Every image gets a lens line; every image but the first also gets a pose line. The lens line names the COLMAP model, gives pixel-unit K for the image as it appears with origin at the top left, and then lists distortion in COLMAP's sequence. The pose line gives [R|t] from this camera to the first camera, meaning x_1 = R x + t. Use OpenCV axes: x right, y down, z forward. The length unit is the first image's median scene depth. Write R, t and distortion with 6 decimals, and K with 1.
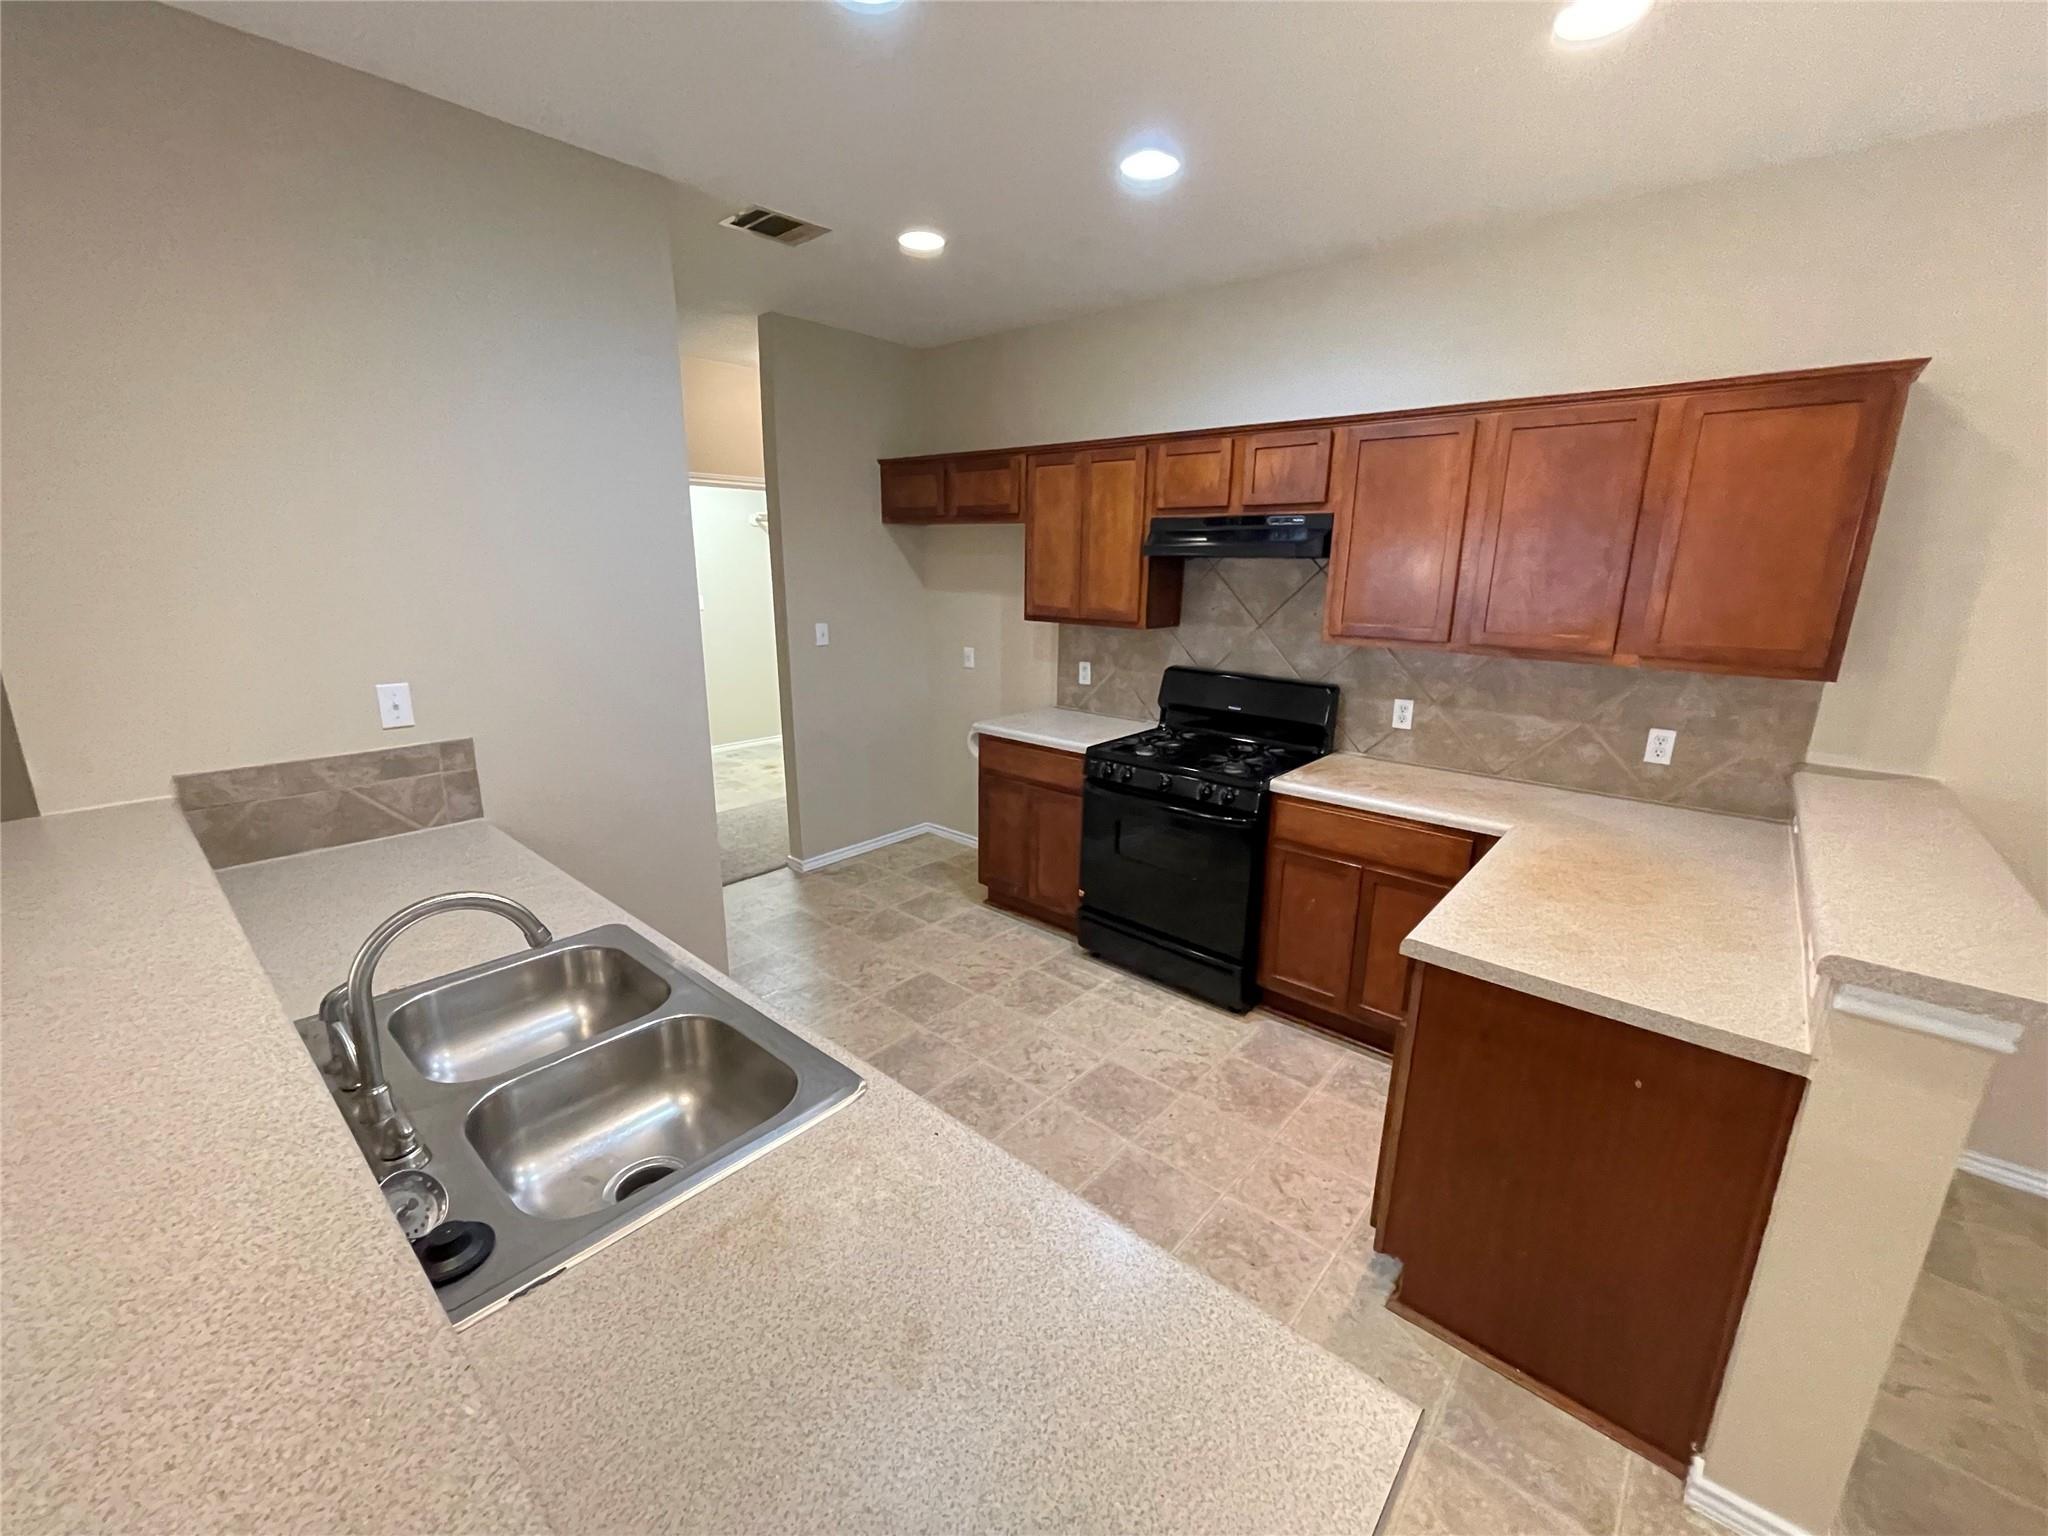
lens RADIAL K [[826.8, 0, 1032.2], [0, 826.8, 767.0], [0, 0, 1]] dist [-0.002538, 0.000908]
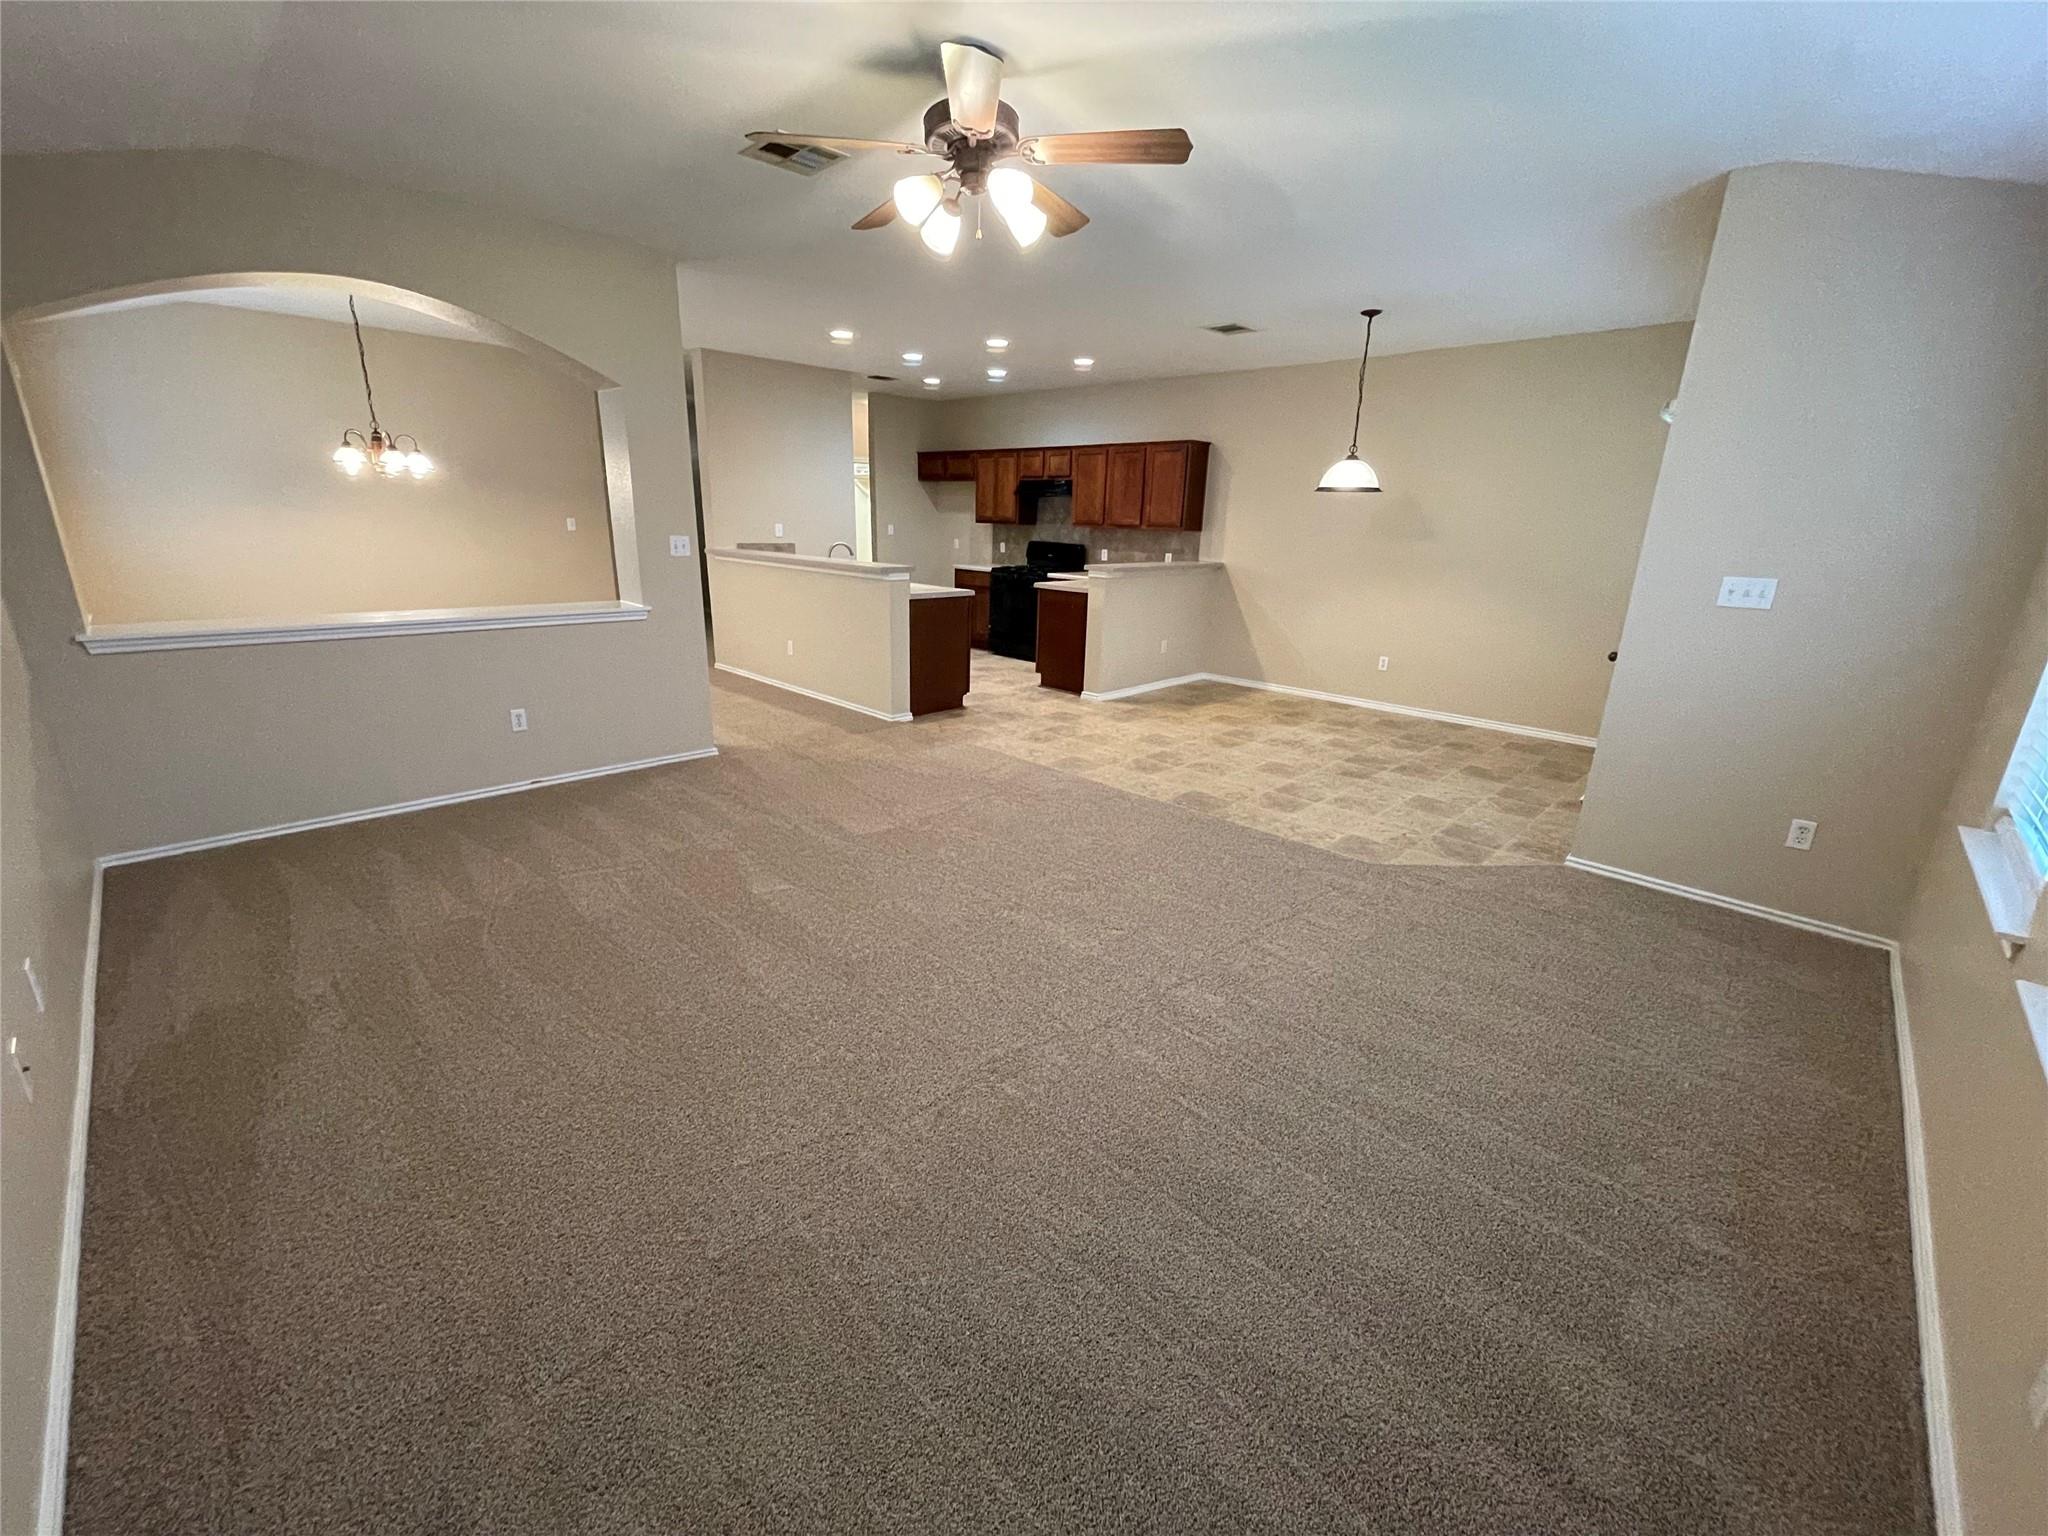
lens RADIAL K [[826.8, 0, 1025.3], [0, 826.8, 768.5], [0, 0, 1]] dist [-0.002538, 0.000908]
pose [[0.997986, 0.029434, -0.056198, 0.299868], [-0.026424, 0.998214, 0.053573, 0.414151], [0.057674, -0.051980, 0.996981, -1.461419]]
